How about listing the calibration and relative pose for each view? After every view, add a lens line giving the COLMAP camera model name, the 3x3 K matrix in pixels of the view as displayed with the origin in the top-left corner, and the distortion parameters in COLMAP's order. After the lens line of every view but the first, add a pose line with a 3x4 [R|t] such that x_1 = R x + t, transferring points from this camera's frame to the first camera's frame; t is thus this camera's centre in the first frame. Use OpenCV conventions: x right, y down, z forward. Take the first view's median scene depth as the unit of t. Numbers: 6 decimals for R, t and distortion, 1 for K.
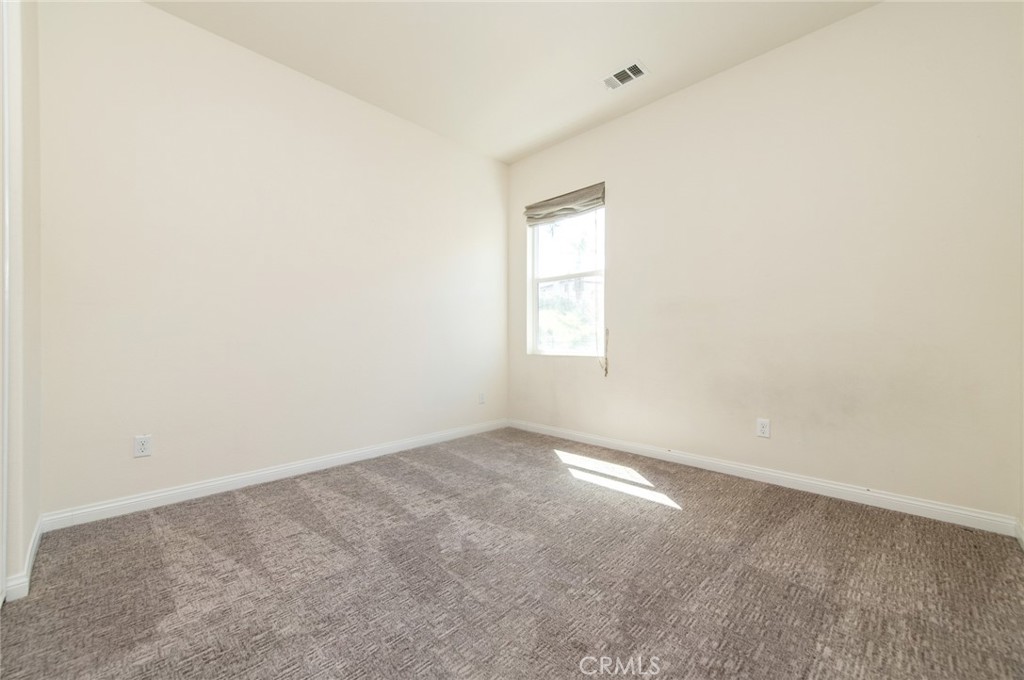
lens RADIAL K [[402.4, 0, 508.8], [0, 402.4, 341.2], [0, 0, 1]] dist [0.010490, -0.002539]
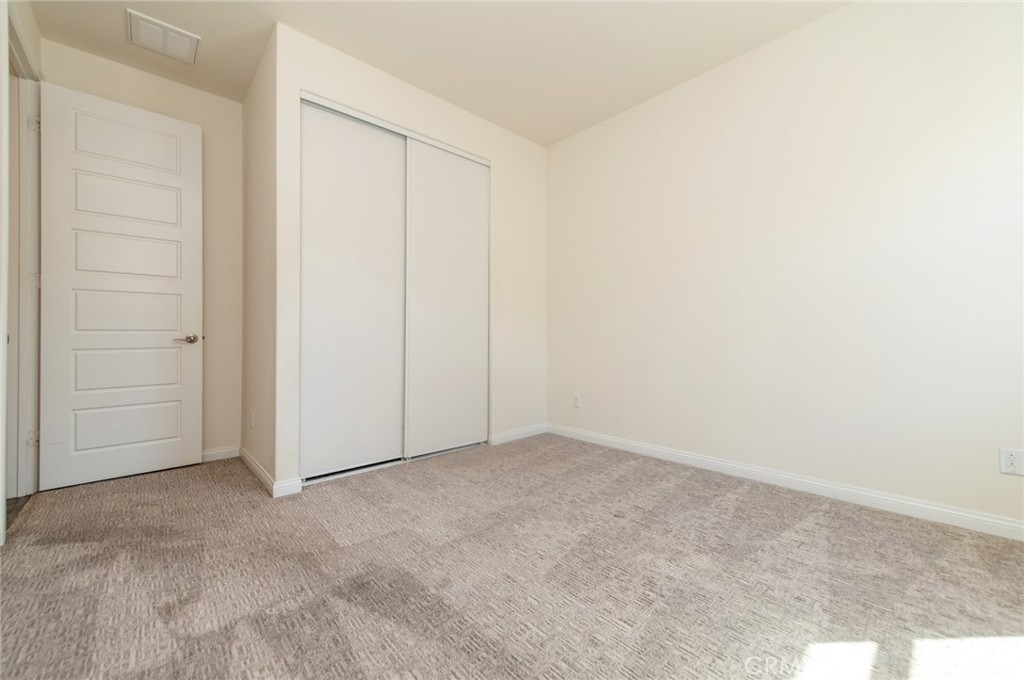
lens RADIAL K [[402.4, 0, 508.6], [0, 402.4, 337.8], [0, 0, 1]] dist [0.010490, -0.002539]
pose [[-0.068502, -0.001640, -0.997650, 0.656420], [-0.001166, 0.999998, -0.001564, 0.008236], [0.997650, 0.001056, -0.068504, 0.740934]]
